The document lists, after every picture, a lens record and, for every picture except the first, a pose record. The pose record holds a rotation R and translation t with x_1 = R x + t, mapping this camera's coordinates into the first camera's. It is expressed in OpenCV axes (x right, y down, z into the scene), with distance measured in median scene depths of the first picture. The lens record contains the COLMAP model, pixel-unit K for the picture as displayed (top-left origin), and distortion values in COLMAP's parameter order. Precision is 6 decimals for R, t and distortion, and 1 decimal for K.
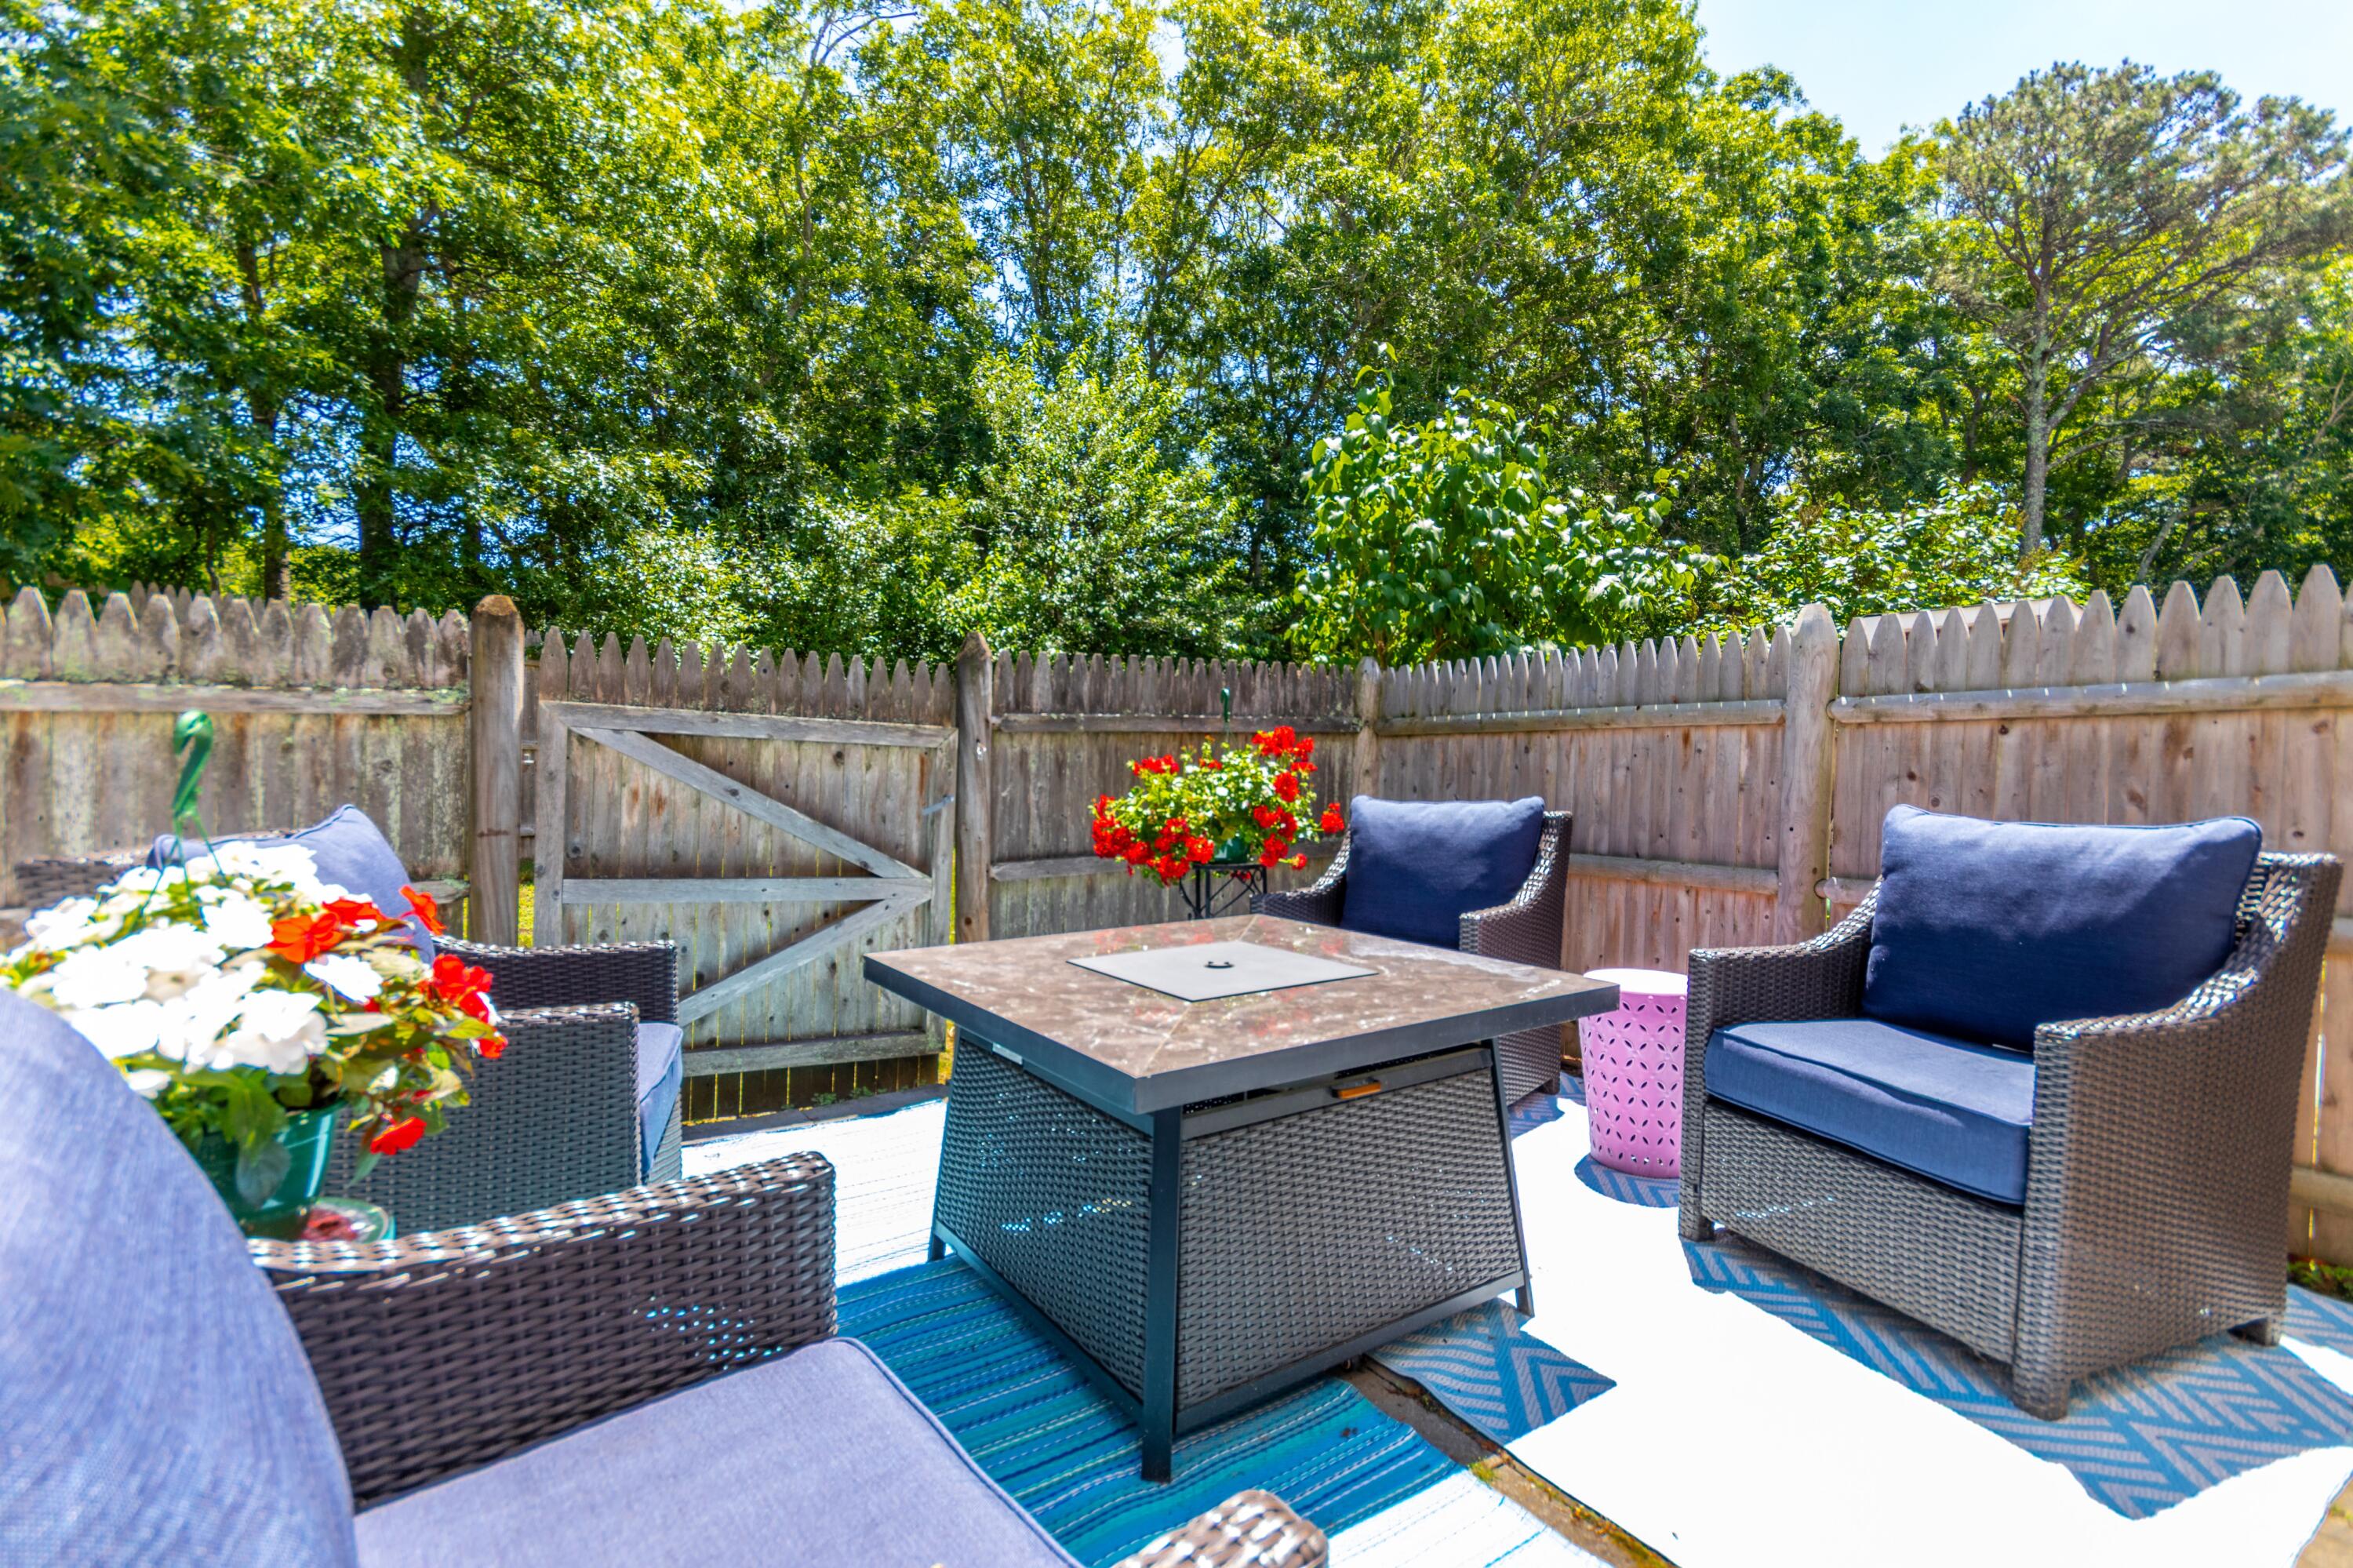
lens RADIAL K [[1077.3, 0, 1172.6], [0, 1077.3, 777.3], [0, 0, 1]] dist [0.000400, 0.001764]
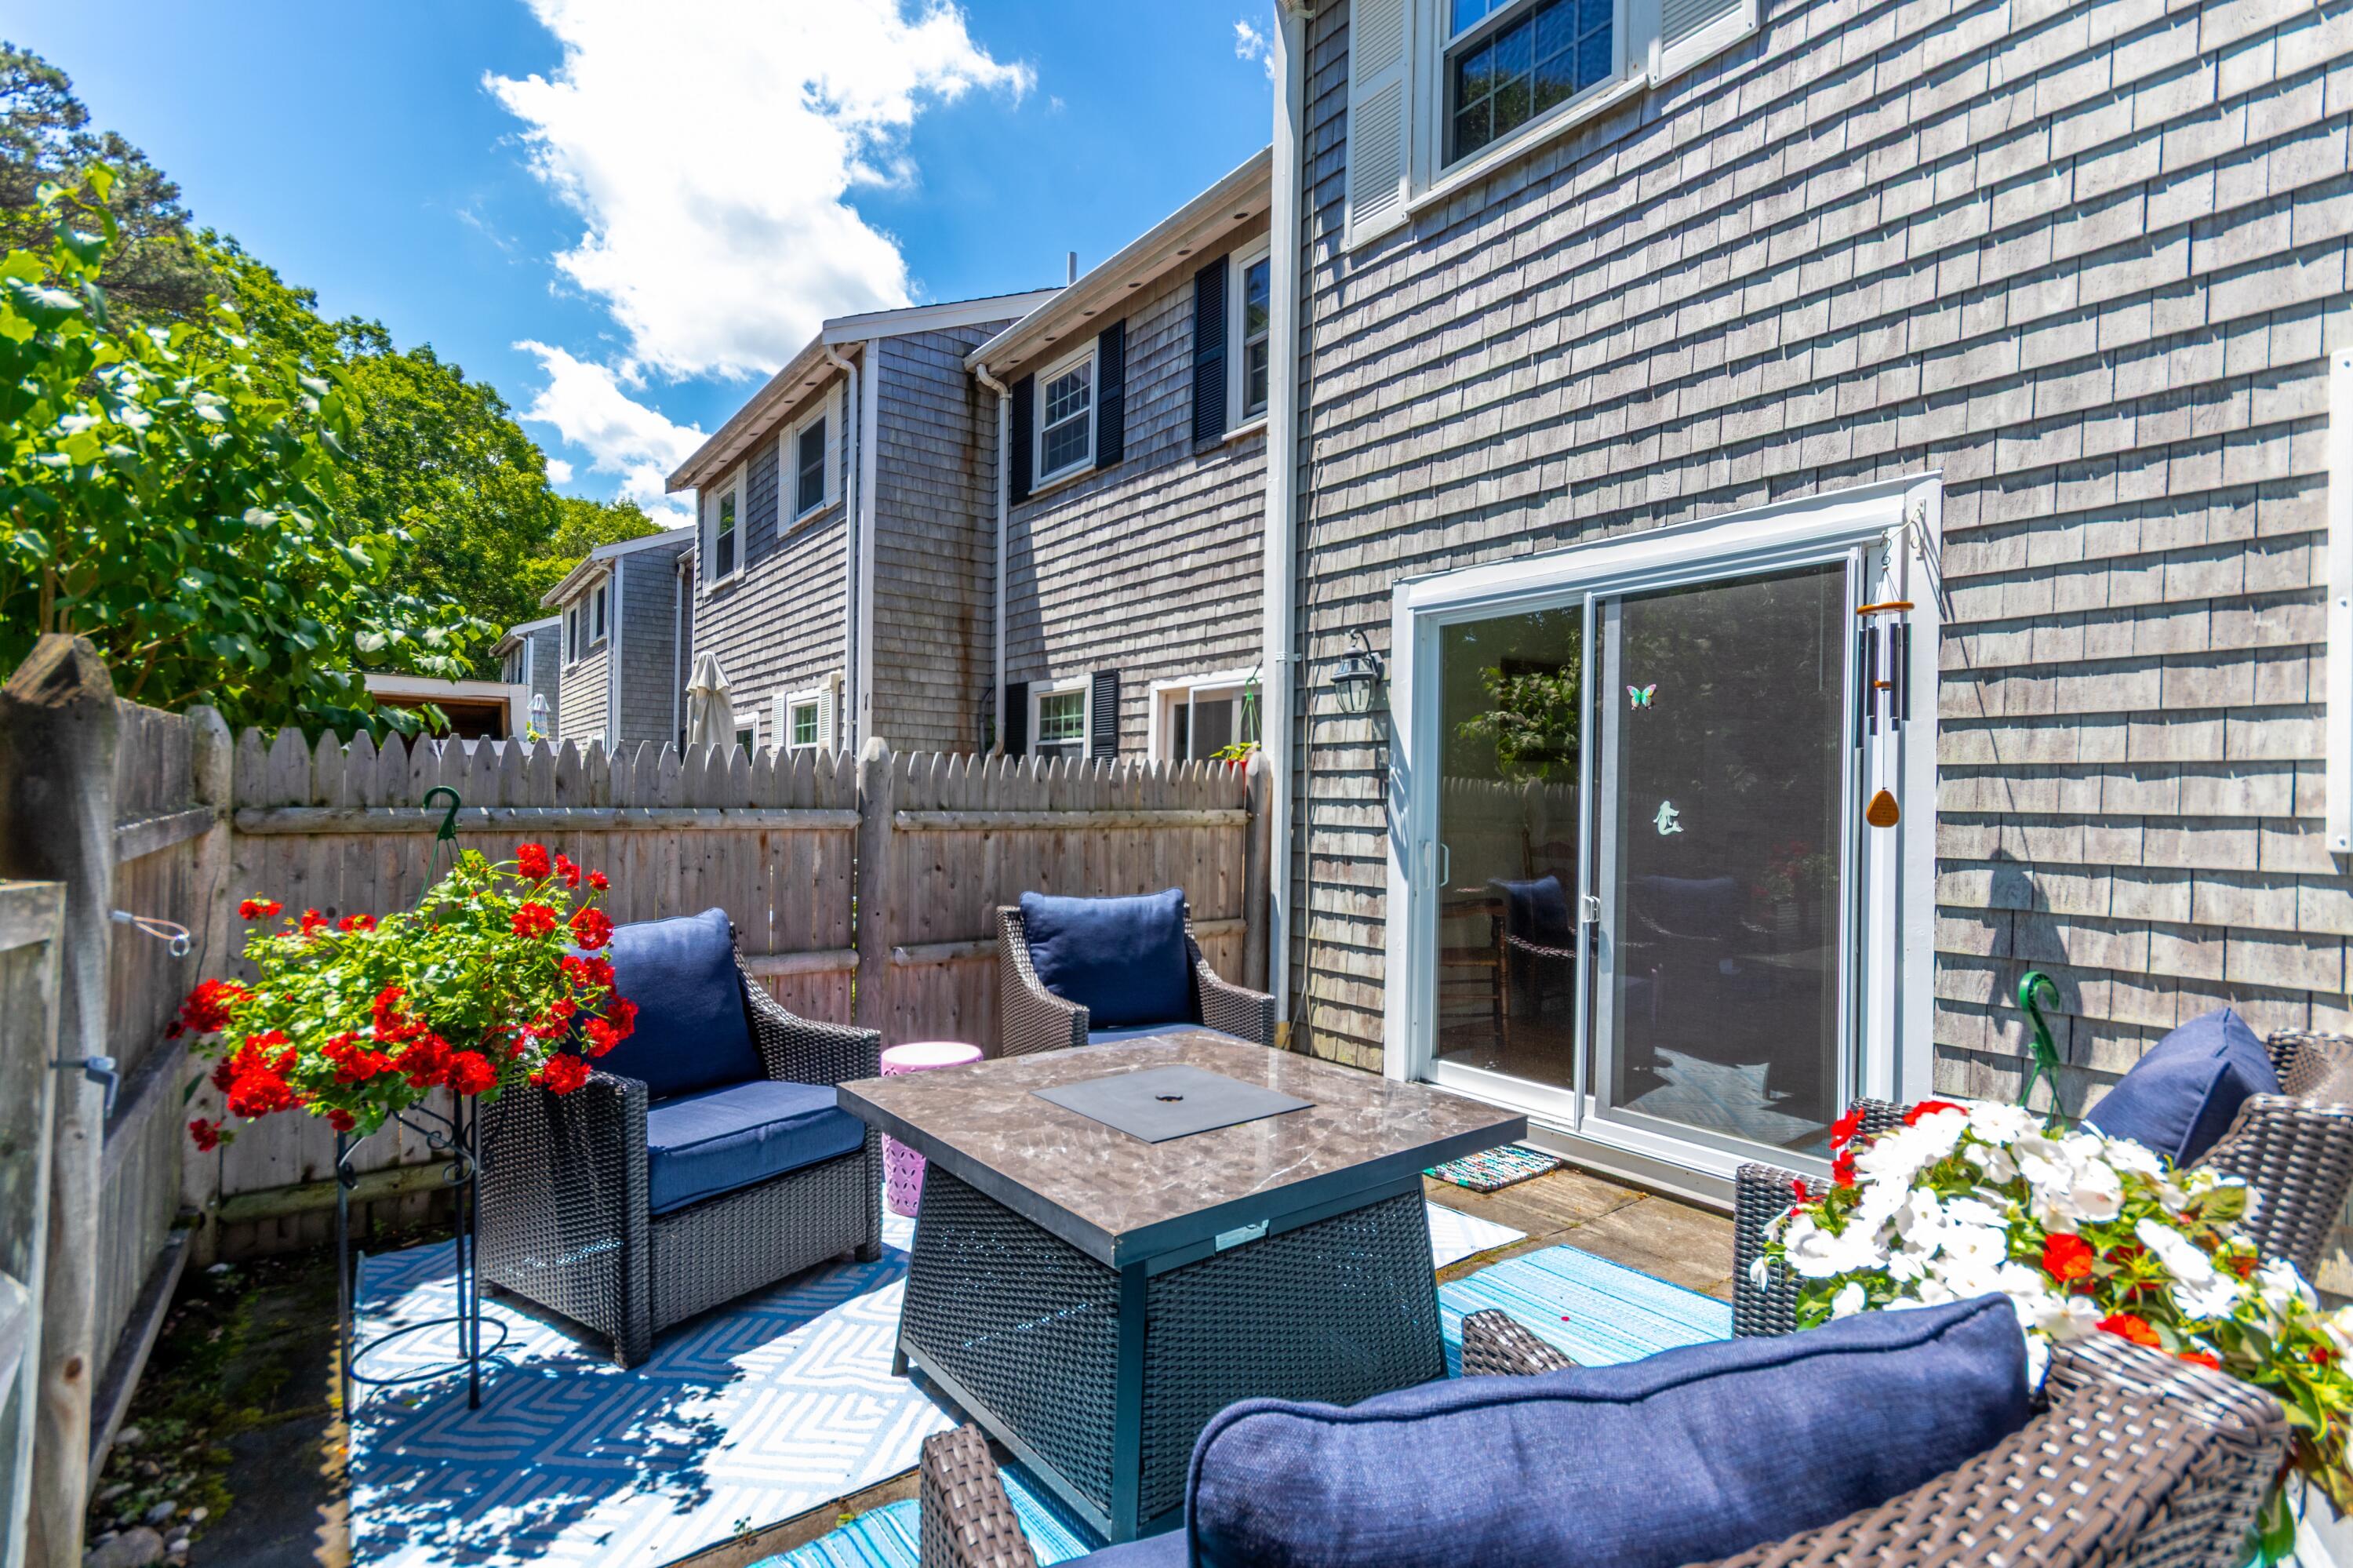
lens RADIAL K [[1077.3, 0, 1175.0], [0, 1077.3, 792.9], [0, 0, 1]] dist [0.000400, 0.001764]
pose [[-0.057187, 0.000152, 0.998363, -0.636158], [-0.000612, 1.000000, -0.000188, -0.083167], [-0.998363, -0.000622, -0.057187, 0.628074]]
